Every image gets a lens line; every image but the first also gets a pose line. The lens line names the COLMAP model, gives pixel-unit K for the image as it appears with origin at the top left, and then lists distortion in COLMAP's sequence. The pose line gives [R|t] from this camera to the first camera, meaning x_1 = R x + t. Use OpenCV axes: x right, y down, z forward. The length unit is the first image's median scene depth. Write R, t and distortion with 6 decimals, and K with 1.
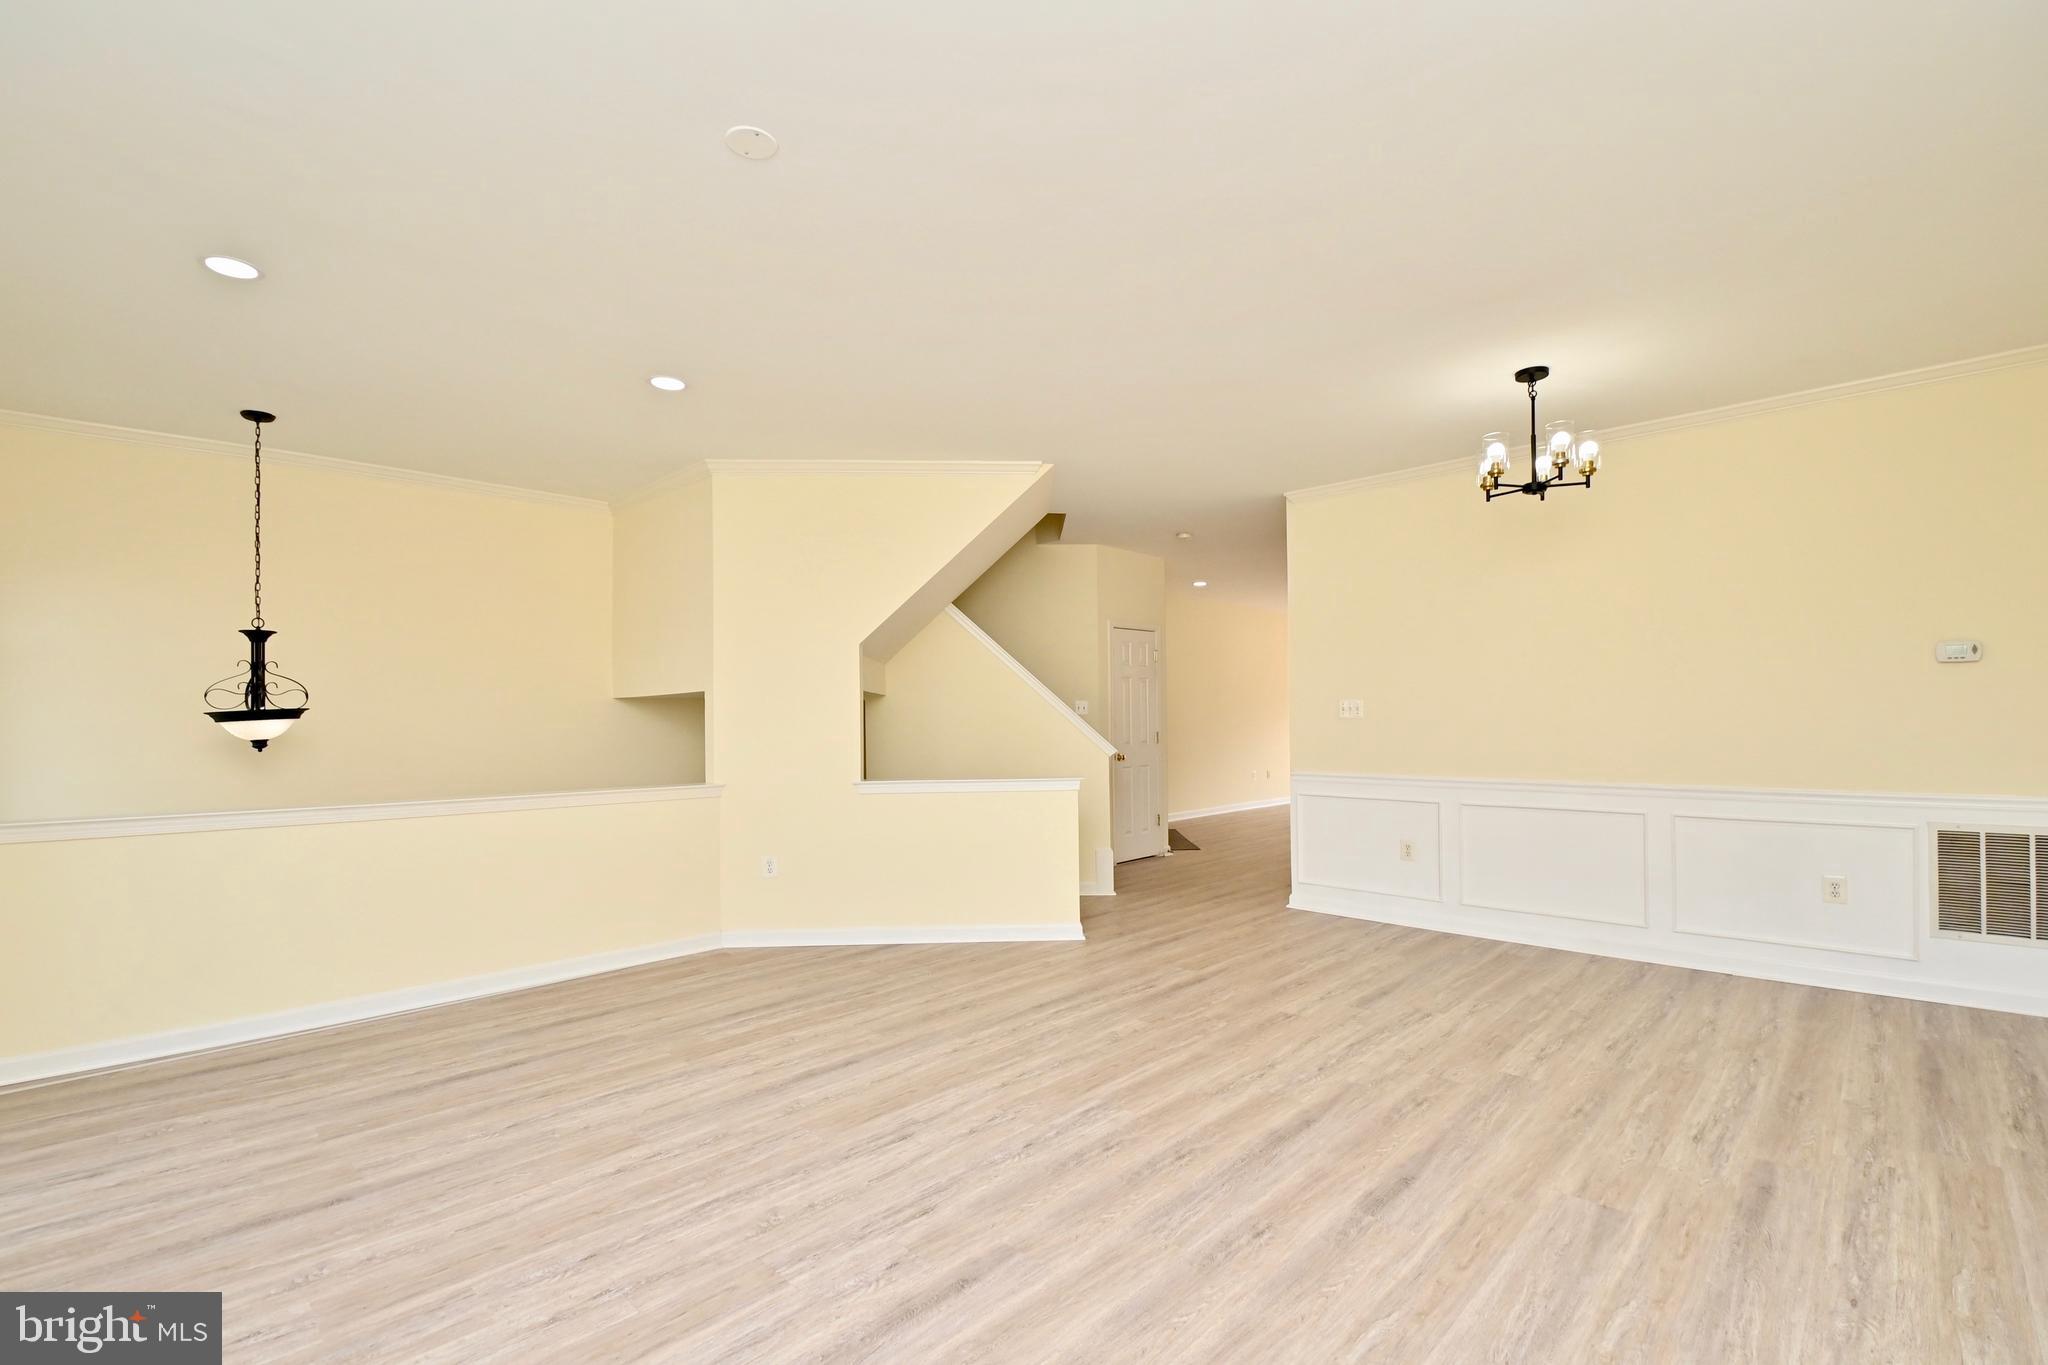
lens RADIAL K [[897.6, 0, 1033.2], [0, 897.6, 711.7], [0, 0, 1]] dist [0.009413, -0.018423]
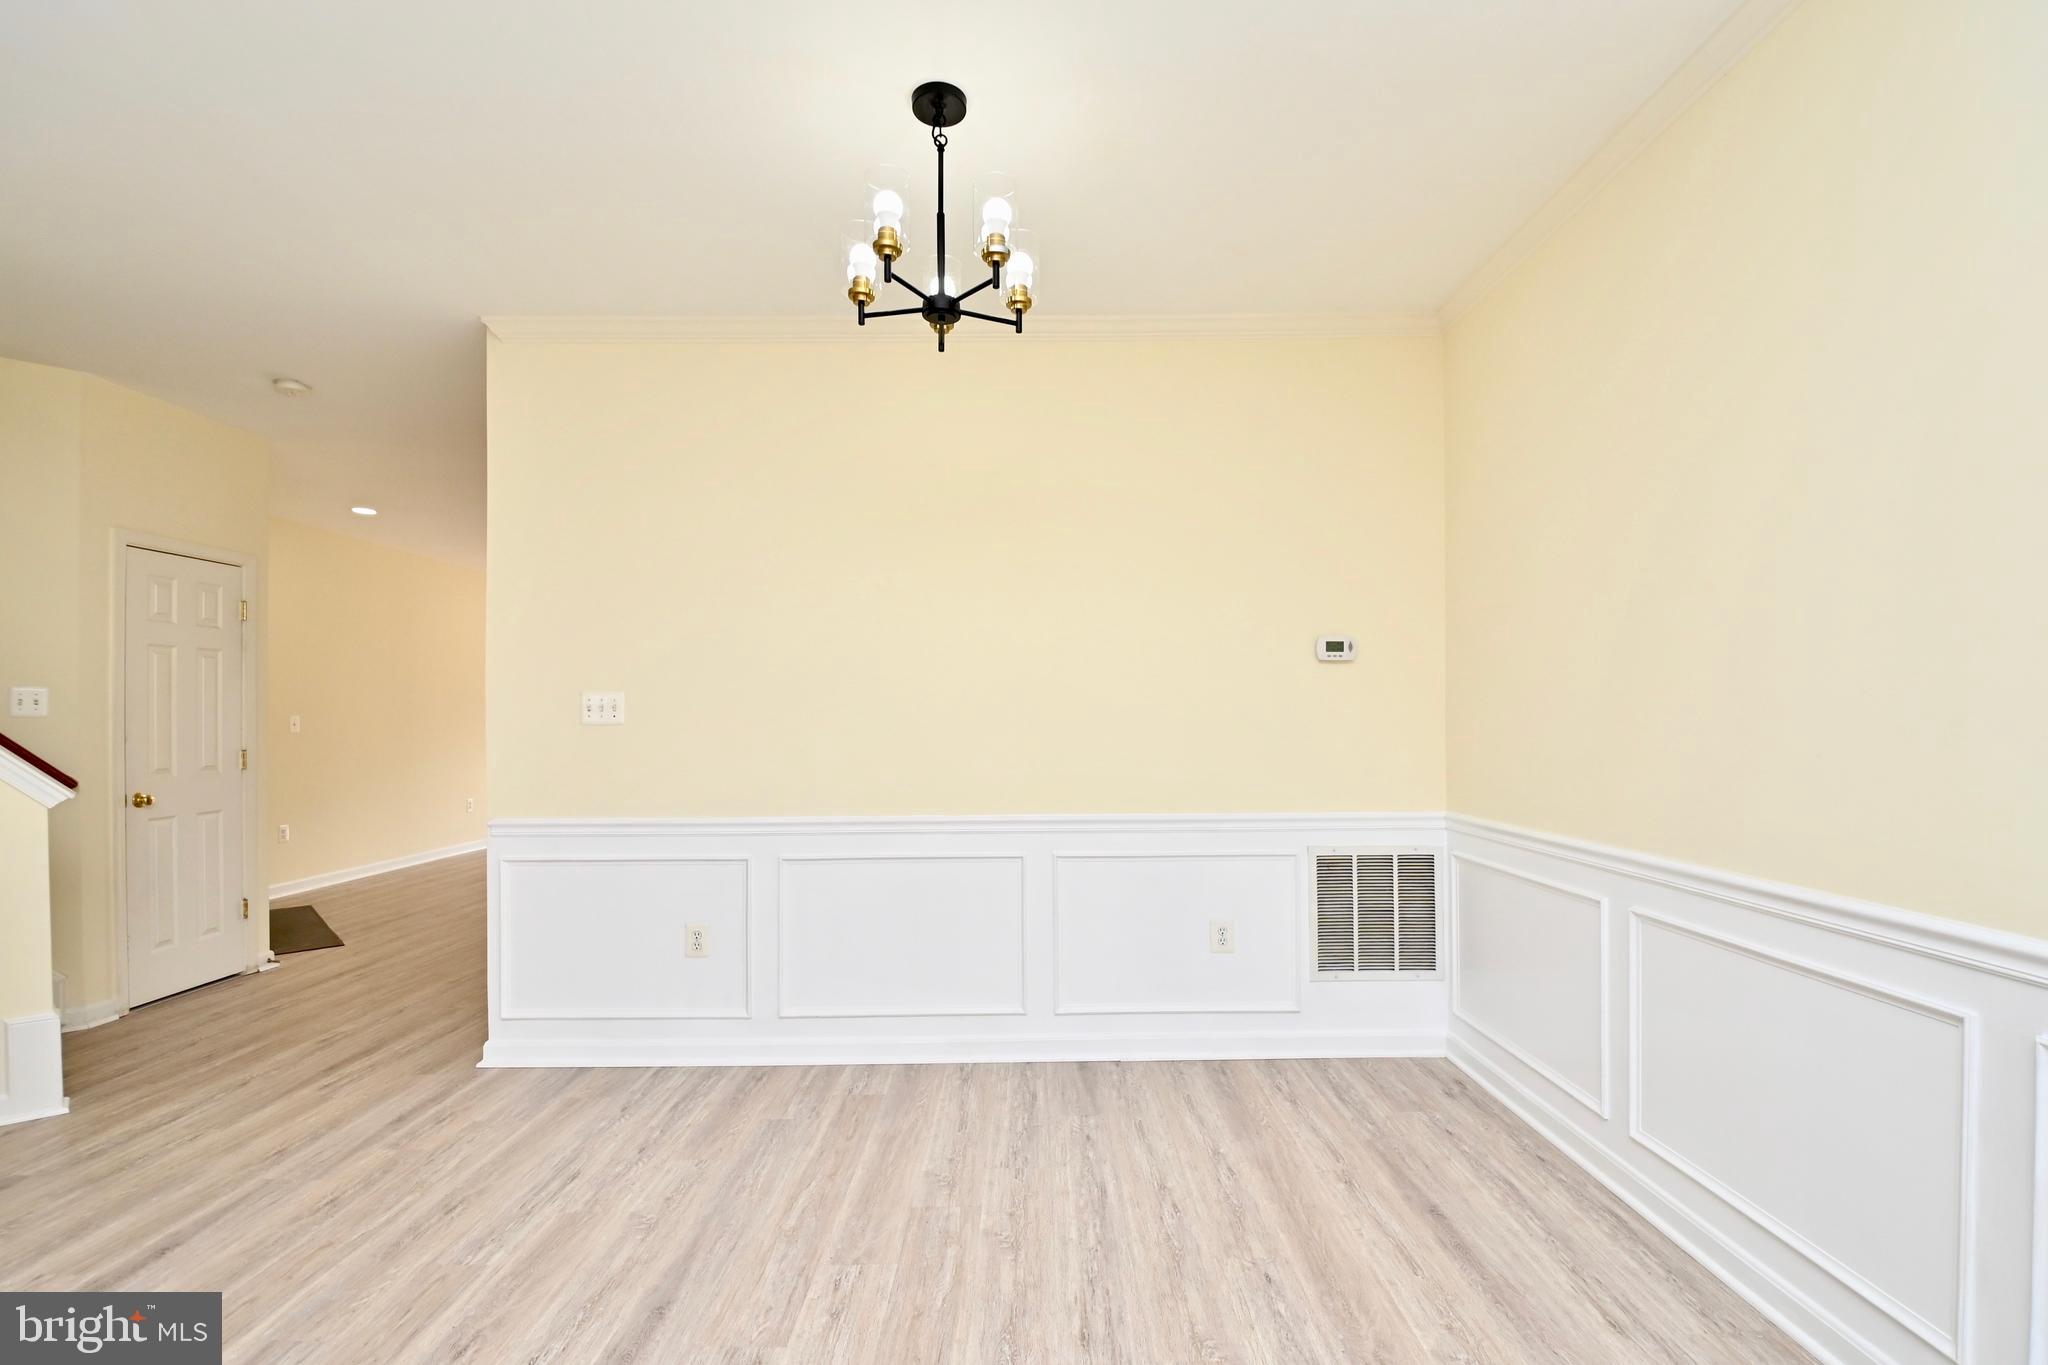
lens RADIAL K [[897.6, 0, 1039.1], [0, 897.6, 709.9], [0, 0, 1]] dist [0.009413, -0.018423]
pose [[0.713111, 0.012394, 0.700942, 0.223568], [-0.006058, 0.999915, -0.011518, 0.004608], [-0.701025, 0.003967, 0.713126, 0.585890]]
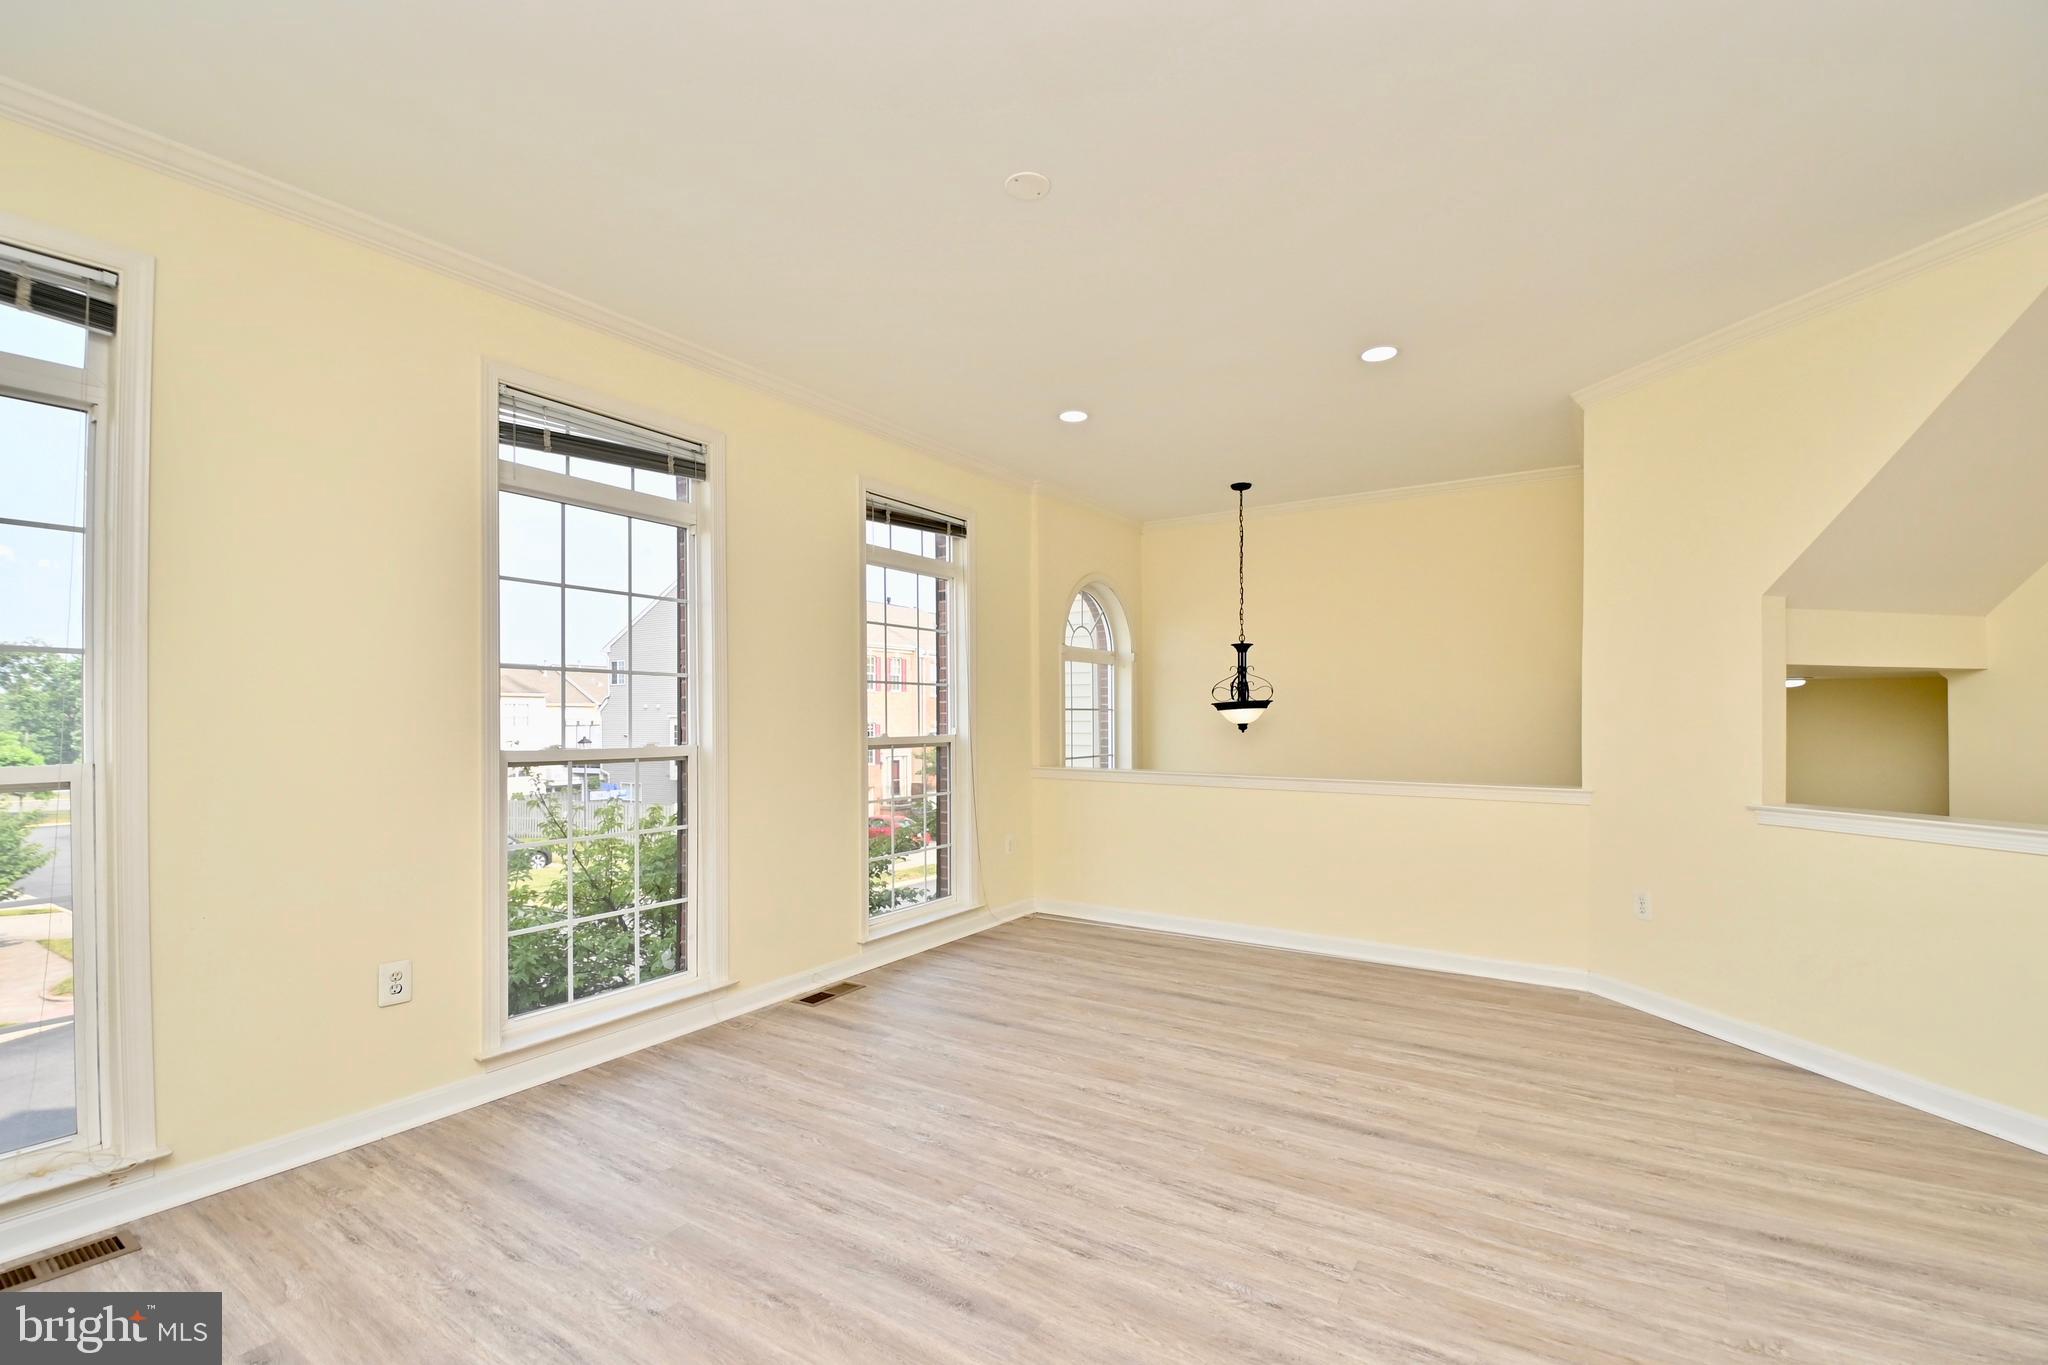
lens RADIAL K [[897.6, 0, 1047.5], [0, 897.6, 709.3], [0, 0, 1]] dist [0.009413, -0.018423]
pose [[0.203830, 0.005504, -0.978991, 0.476579], [0.006601, 0.999954, 0.006996, -0.001827], [0.978984, -0.007888, 0.203785, 0.489189]]
